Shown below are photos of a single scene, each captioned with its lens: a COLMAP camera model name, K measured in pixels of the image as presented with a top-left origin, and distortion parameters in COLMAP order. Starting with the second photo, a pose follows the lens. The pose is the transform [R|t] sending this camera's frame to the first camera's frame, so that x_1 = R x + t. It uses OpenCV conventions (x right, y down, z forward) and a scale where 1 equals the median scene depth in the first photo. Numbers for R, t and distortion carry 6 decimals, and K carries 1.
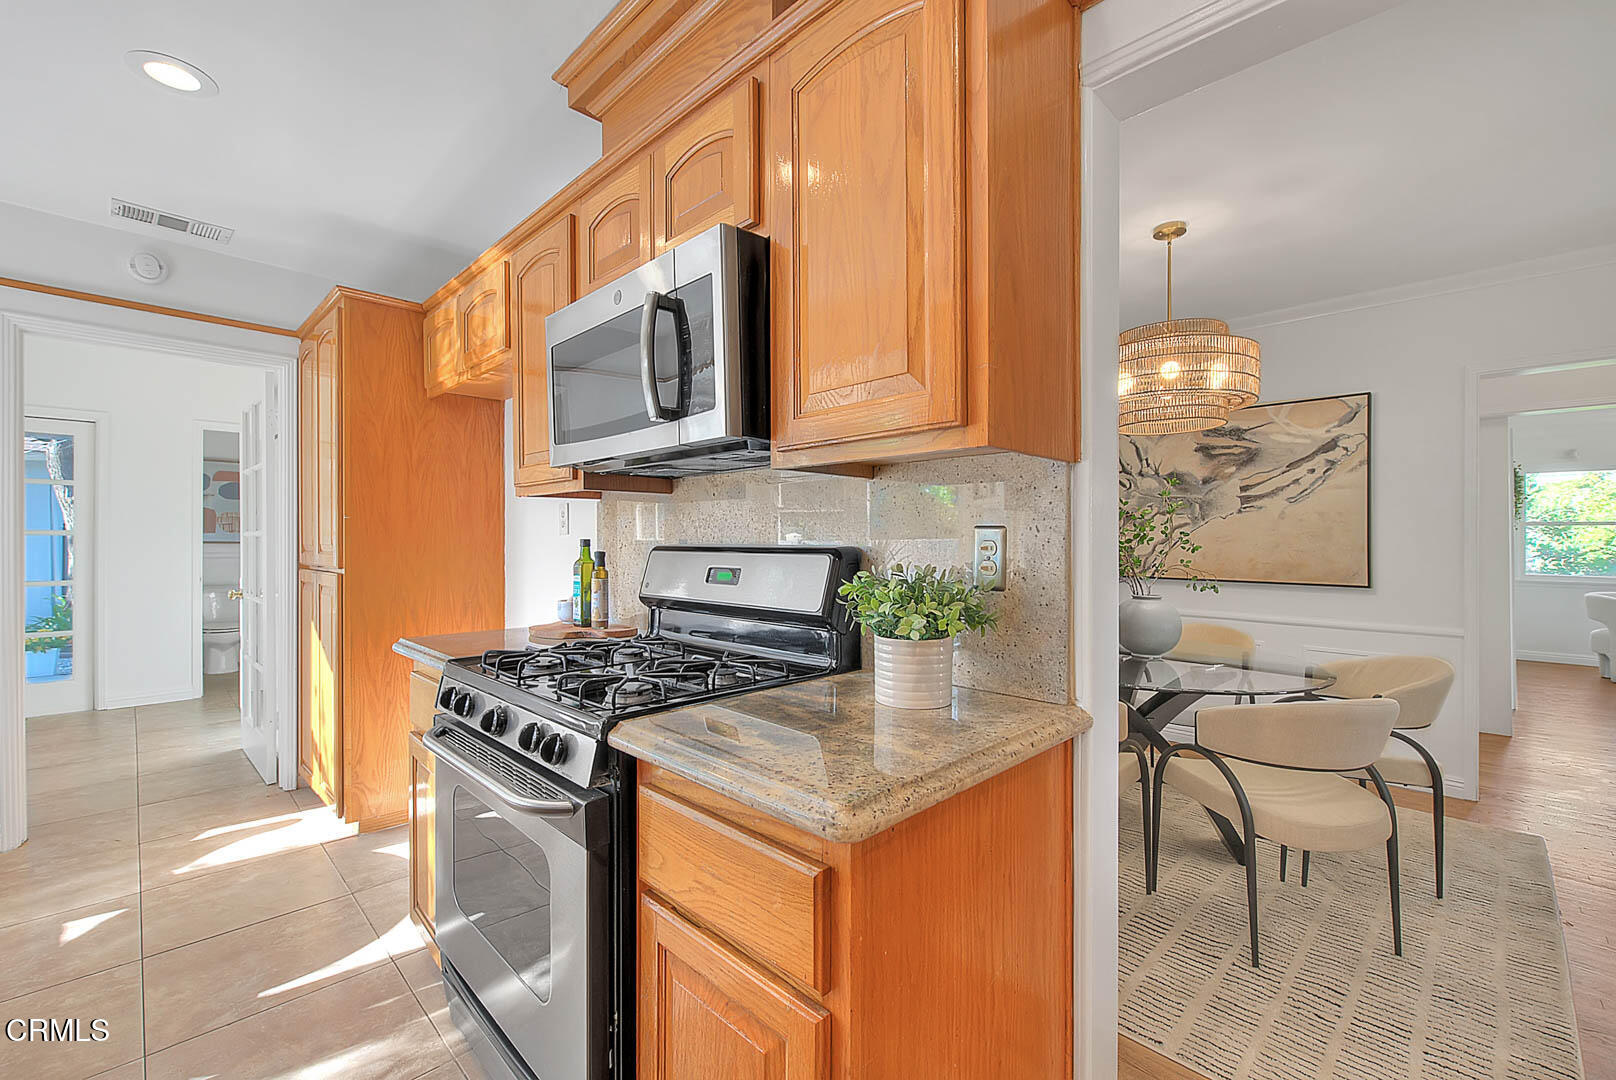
lens RADIAL K [[680.2, 0, 821.0], [0, 680.2, 538.3], [0, 0, 1]] dist [-0.001145, -0.001939]
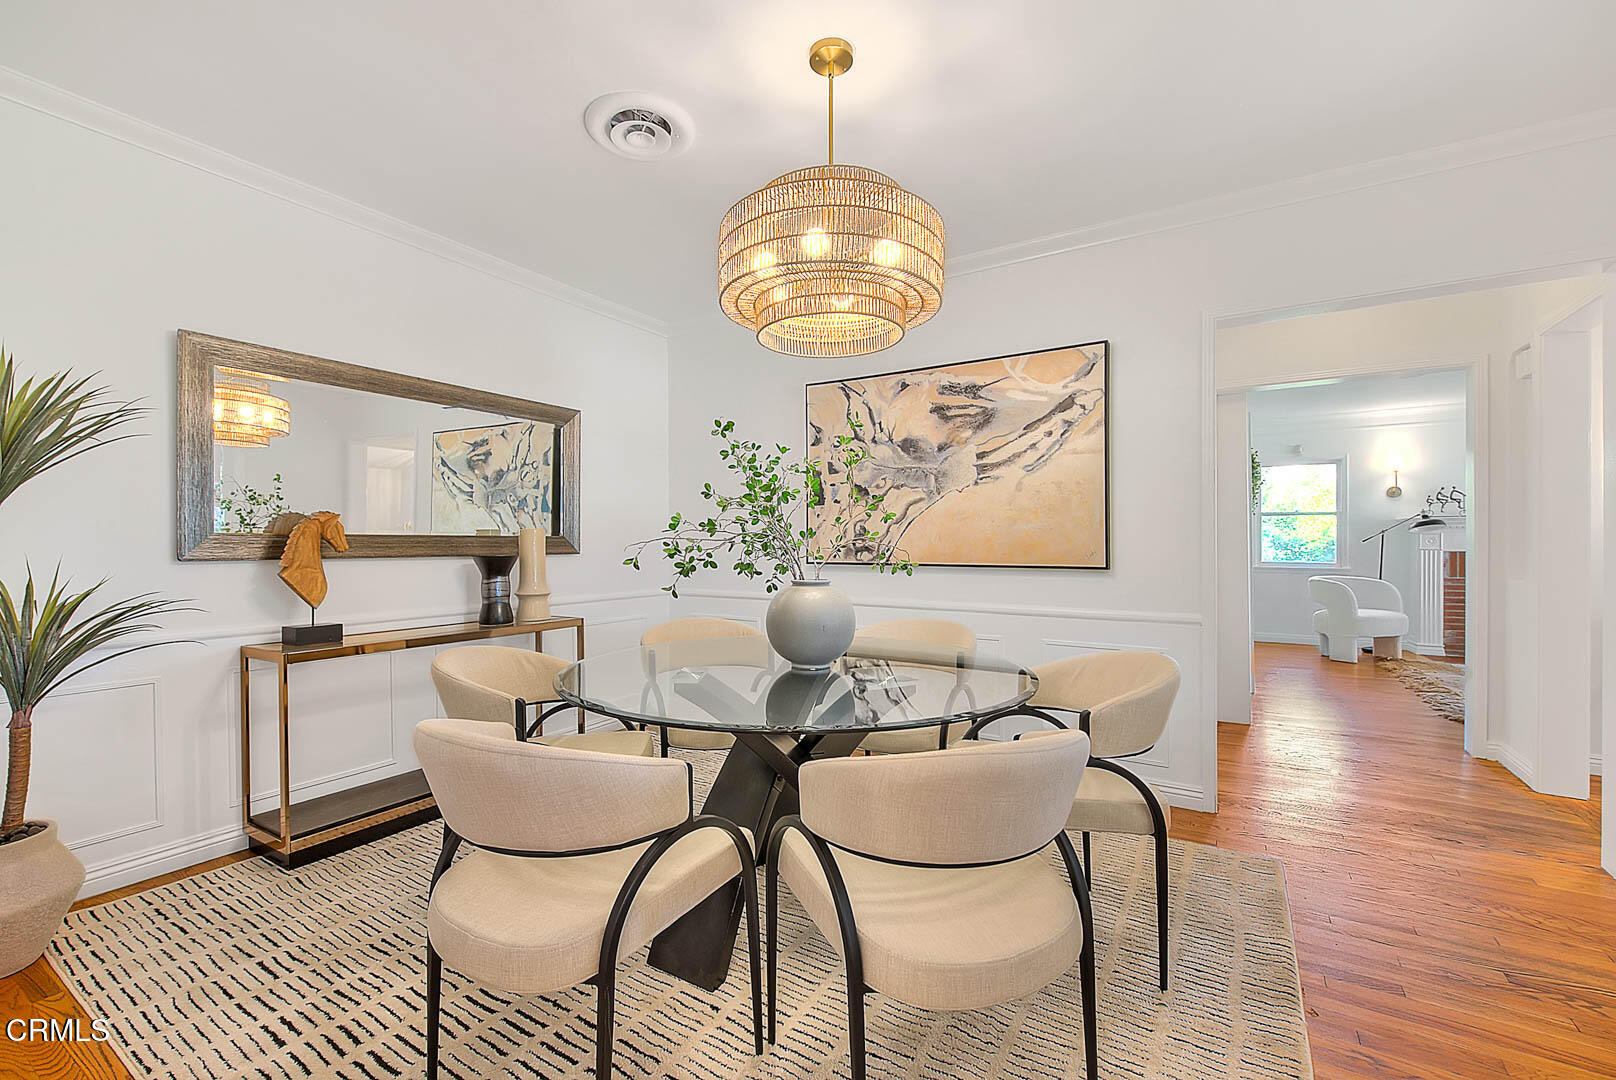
lens RADIAL K [[680.2, 0, 799.4], [0, 680.2, 543.7], [0, 0, 1]] dist [-0.001145, -0.001939]
pose [[0.978455, -0.008194, 0.206298, 0.234567], [0.007296, 0.999960, 0.005115, 0.031015], [-0.206332, -0.003500, 0.978476, 0.226245]]
